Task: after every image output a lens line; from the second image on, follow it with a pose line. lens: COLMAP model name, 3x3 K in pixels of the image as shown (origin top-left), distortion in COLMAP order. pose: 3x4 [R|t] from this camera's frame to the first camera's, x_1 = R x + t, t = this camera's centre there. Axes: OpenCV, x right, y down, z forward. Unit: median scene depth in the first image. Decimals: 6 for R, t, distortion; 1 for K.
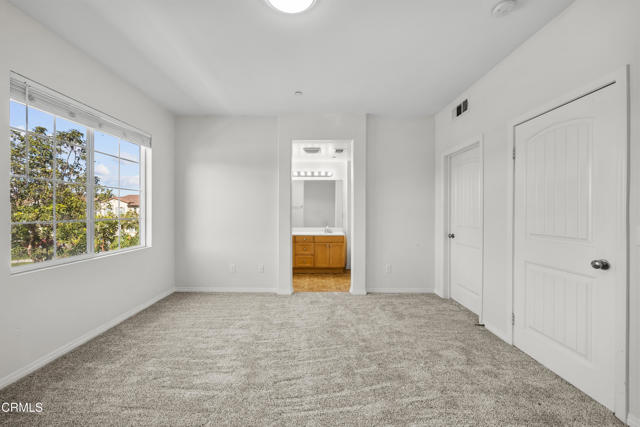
lens RADIAL K [[236.5, 0, 320.0], [0, 236.5, 213.5], [0, 0, 1]] dist [-0.001917, -0.000032]
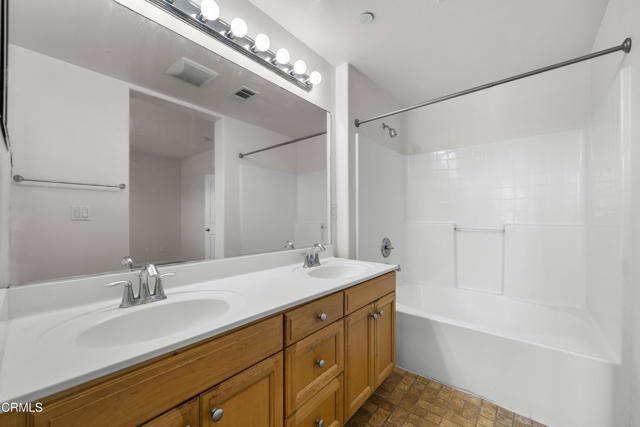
lens RADIAL K [[248.6, 0, 320.0], [0, 248.6, 217.8], [0, 0, 1]] dist [0.000641, 0.000022]
pose [[0.651238, 0.003289, 0.758867, -0.232546], [0.001832, 0.999981, -0.005906, 0.022746], [-0.758872, 0.005236, 0.651219, 0.857746]]
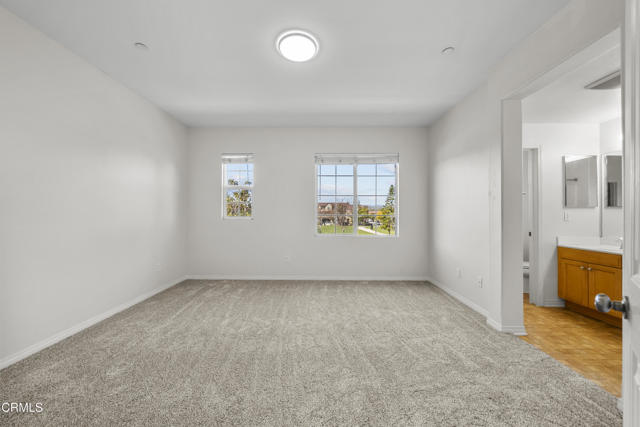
lens RADIAL K [[236.5, 0, 320.0], [0, 236.5, 213.5], [0, 0, 1]] dist [-0.001917, -0.000032]
pose [[0.012944, -0.002472, -0.999913, 0.390540], [-0.009946, 0.999947, -0.002601, 0.011197], [0.999867, 0.009978, 0.012919, 0.347354]]
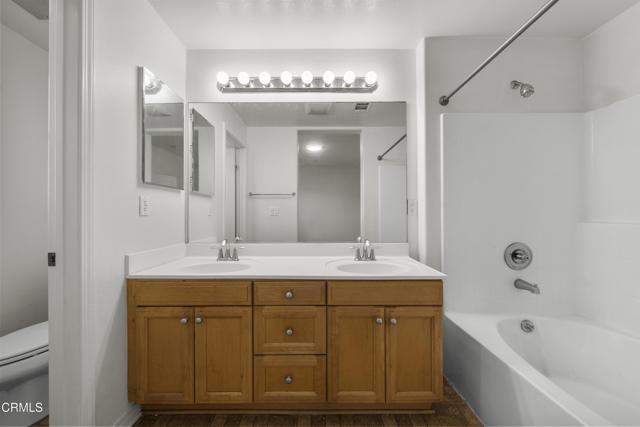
lens RADIAL K [[236.5, 0, 320.0], [0, 236.5, 213.5], [0, 0, 1]] dist [-0.001917, -0.000032]
pose [[0.999986, -0.000120, 0.005274, -0.033764], [0.000154, 0.999978, -0.006580, 0.021744], [-0.005273, 0.006580, 0.999964, 0.741611]]
